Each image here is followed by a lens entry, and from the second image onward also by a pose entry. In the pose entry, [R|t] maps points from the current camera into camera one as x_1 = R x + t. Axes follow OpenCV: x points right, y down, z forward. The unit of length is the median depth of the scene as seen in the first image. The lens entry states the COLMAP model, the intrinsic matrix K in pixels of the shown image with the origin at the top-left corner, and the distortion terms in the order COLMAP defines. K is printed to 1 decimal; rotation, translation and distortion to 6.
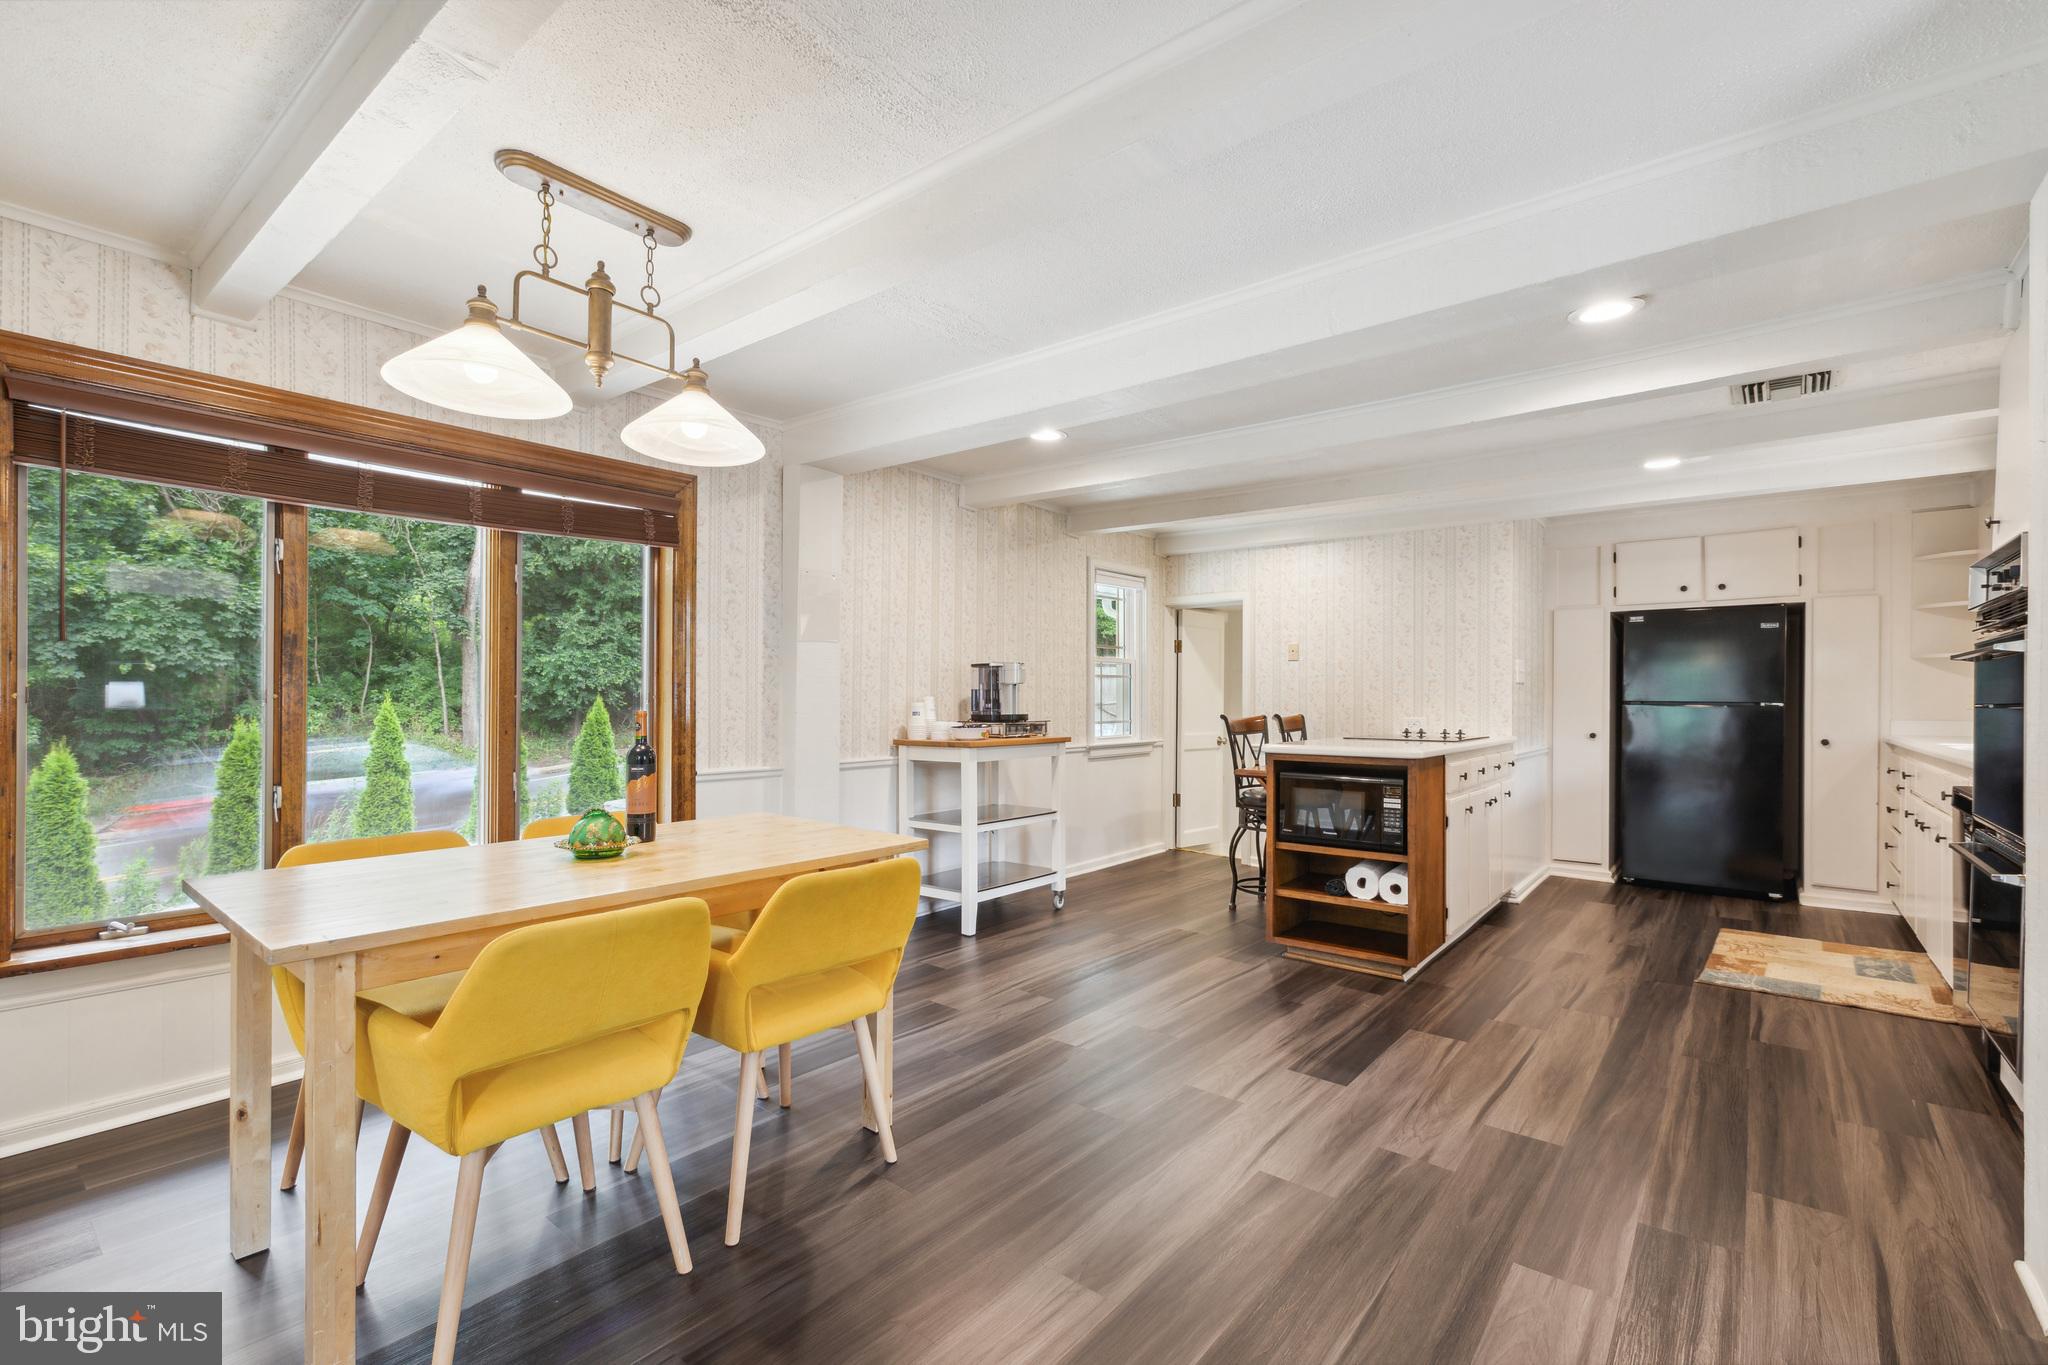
lens RADIAL K [[925.8, 0, 1018.7], [0, 925.8, 690.2], [0, 0, 1]] dist [0.000189, -0.000184]
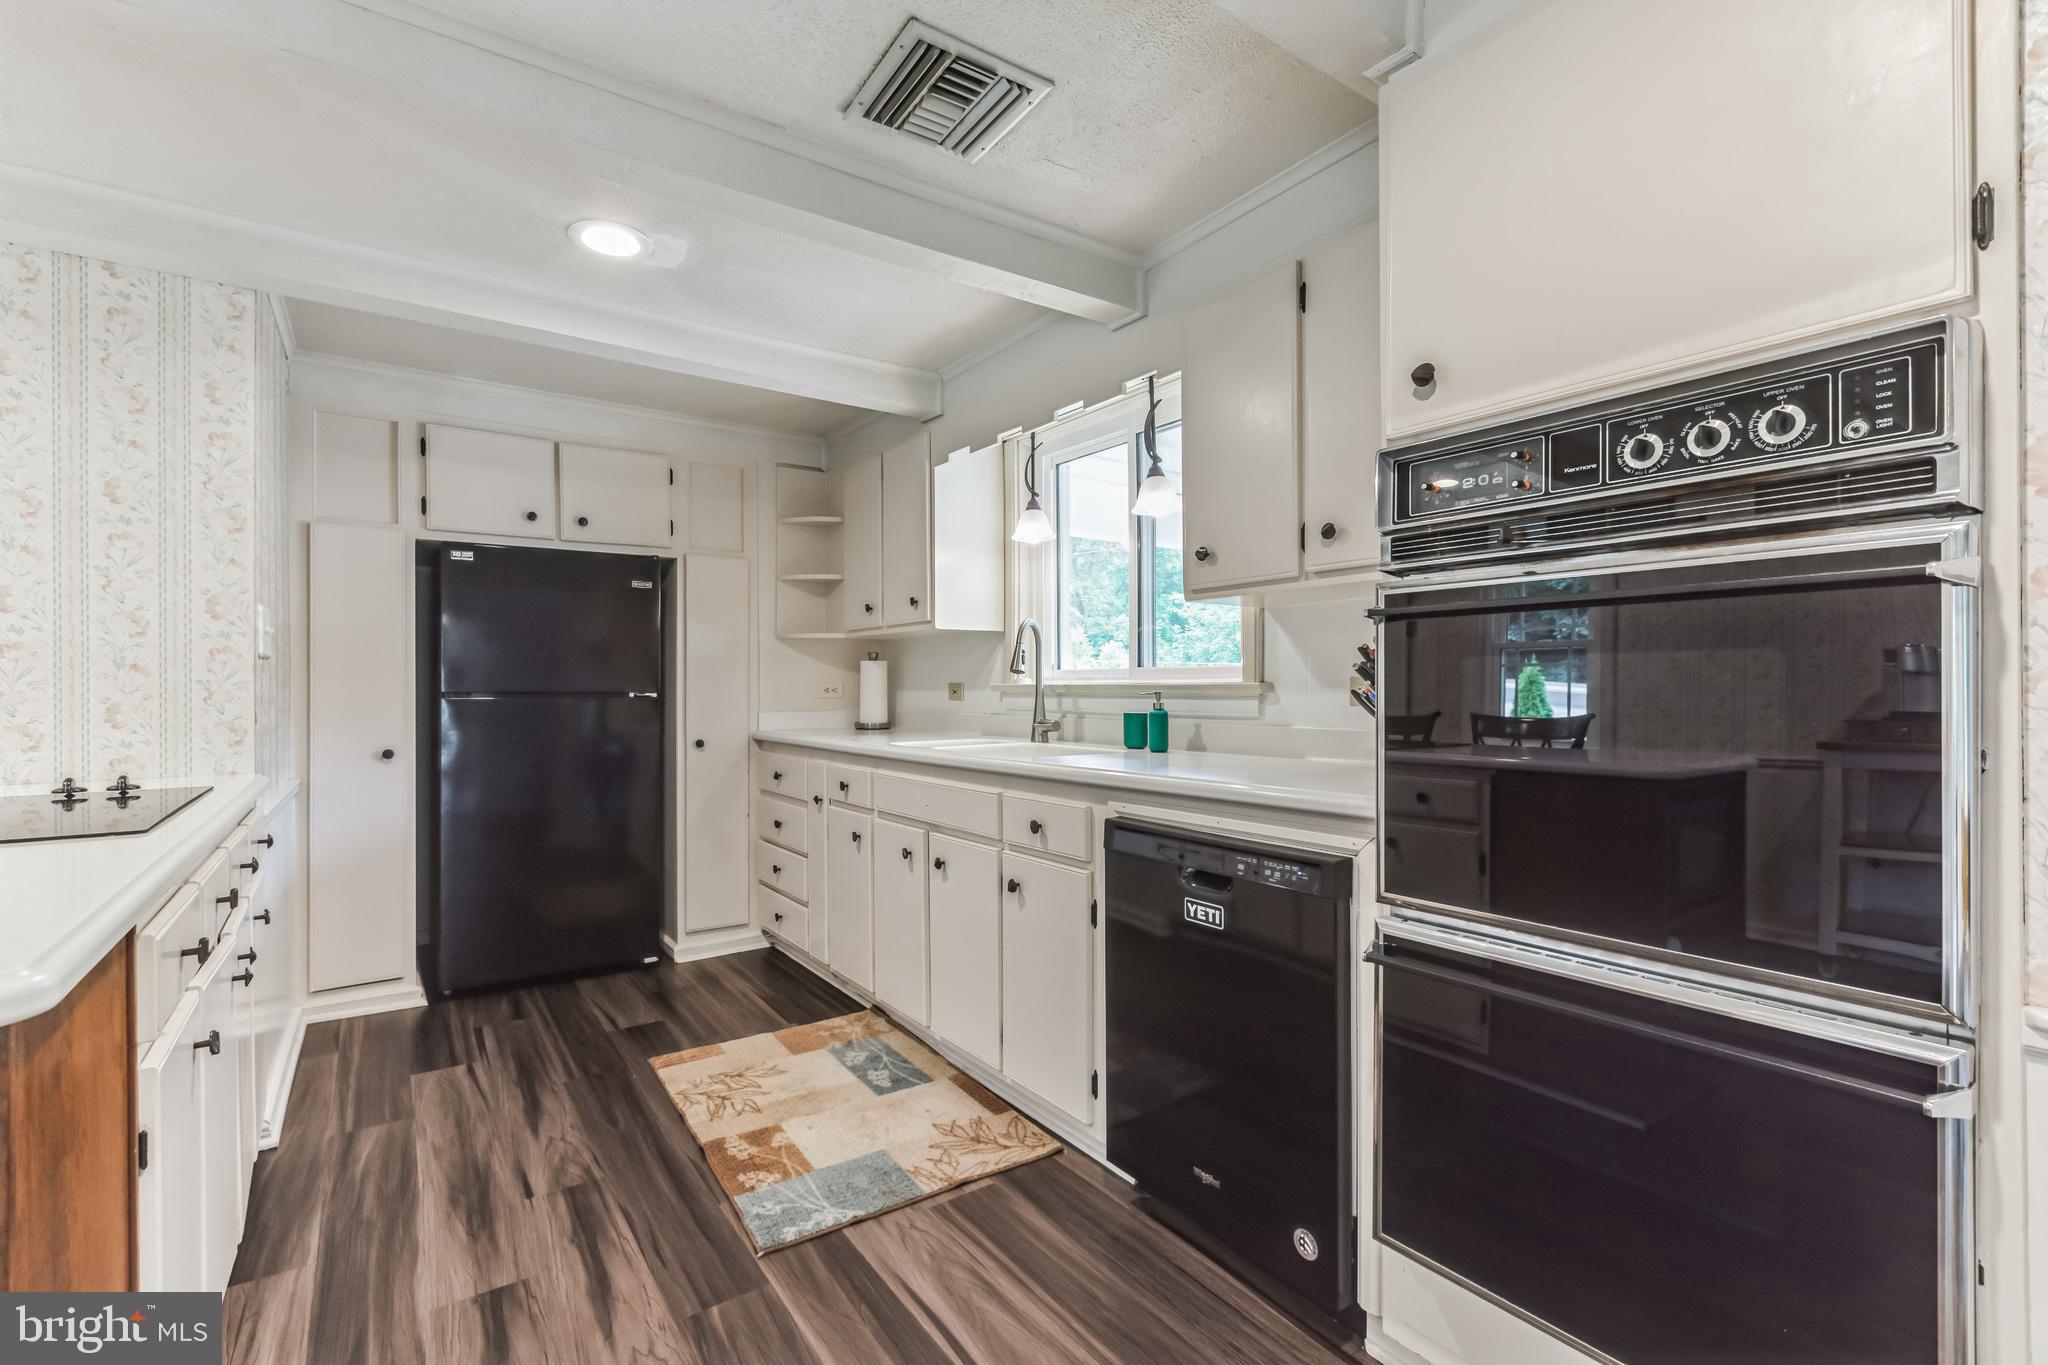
lens RADIAL K [[925.8, 0, 1018.7], [0, 925.8, 690.2], [0, 0, 1]] dist [0.000189, -0.000184]
pose [[0.293932, -0.010521, 0.955768, 0.211969], [-0.000870, 0.999936, 0.011274, 0.003493], [-0.955826, -0.004145, 0.293904, 0.509341]]
